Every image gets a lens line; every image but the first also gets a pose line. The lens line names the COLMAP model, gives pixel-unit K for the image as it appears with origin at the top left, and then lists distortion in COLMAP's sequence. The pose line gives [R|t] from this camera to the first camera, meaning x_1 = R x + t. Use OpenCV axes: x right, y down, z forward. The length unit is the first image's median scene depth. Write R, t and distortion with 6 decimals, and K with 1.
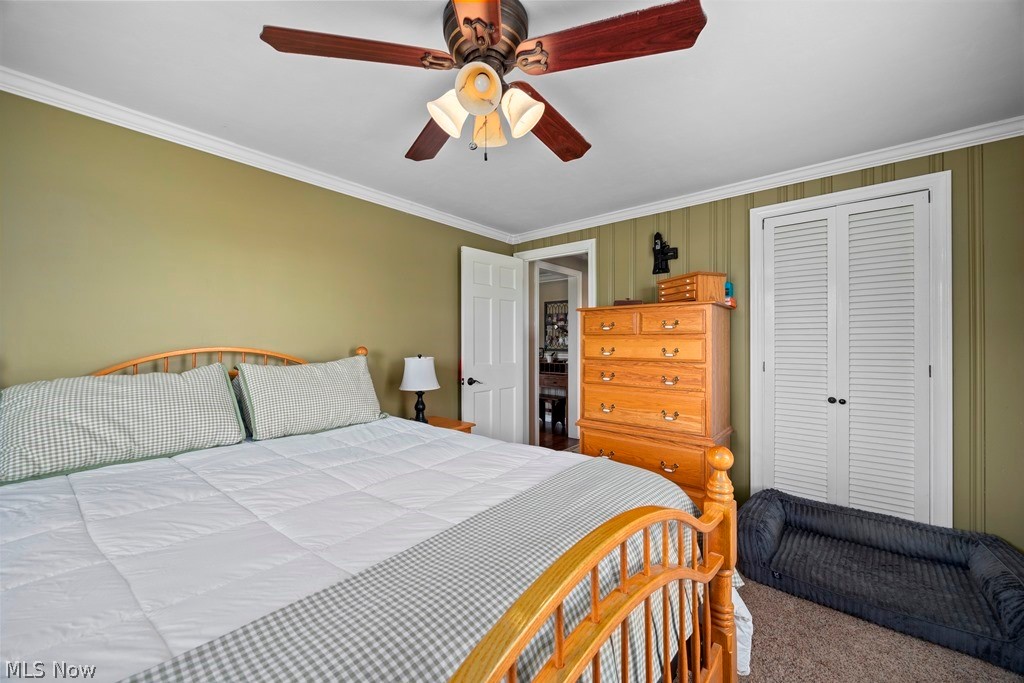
lens RADIAL K [[400.0, 0, 510.8], [0, 400.0, 340.4], [0, 0, 1]] dist [0.000222, 0.000007]
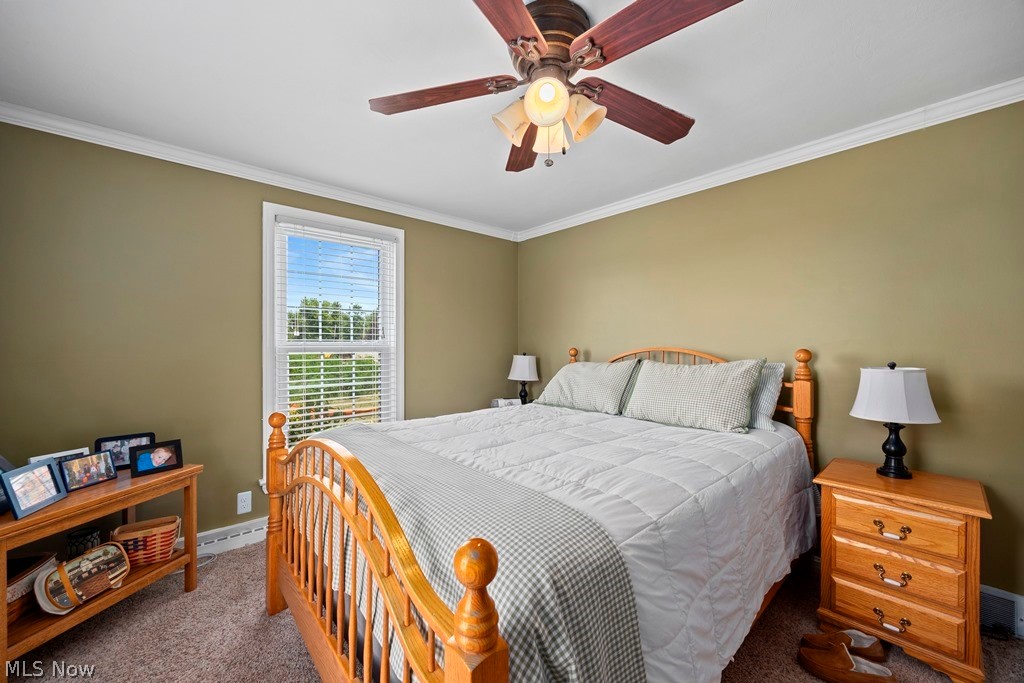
lens RADIAL K [[400.0, 0, 510.7], [0, 400.0, 344.5], [0, 0, 1]] dist [0.000222, 0.000007]
pose [[-0.123854, 0.003246, -0.992295, 0.485655], [0.004082, 0.999988, 0.002762, 0.001714], [0.992292, -0.003708, -0.123866, 0.506616]]
